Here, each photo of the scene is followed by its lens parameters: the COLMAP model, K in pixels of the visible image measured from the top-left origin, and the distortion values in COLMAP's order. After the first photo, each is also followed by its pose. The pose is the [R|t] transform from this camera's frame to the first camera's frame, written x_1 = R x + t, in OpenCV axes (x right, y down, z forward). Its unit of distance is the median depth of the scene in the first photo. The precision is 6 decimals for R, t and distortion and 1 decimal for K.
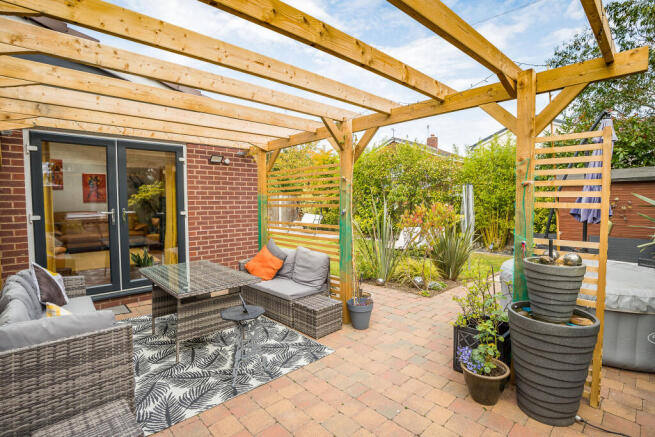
lens RADIAL K [[313.6, 0, 330.5], [0, 313.6, 215.9], [0, 0, 1]] dist [-0.011673, -0.000335]
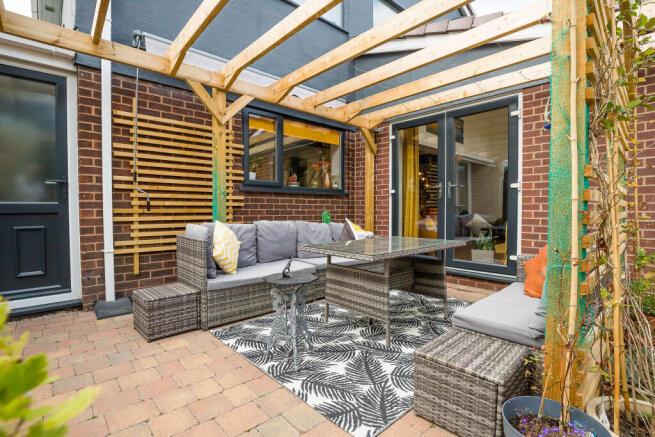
lens RADIAL K [[313.6, 0, 330.5], [0, 313.6, 215.9], [0, 0, 1]] dist [-0.011673, -0.000335]
pose [[0.001975, 0.033070, -0.999451, 0.361390], [-0.046382, 0.998380, 0.032943, 0.078486], [0.998922, 0.046292, 0.003506, 0.754275]]
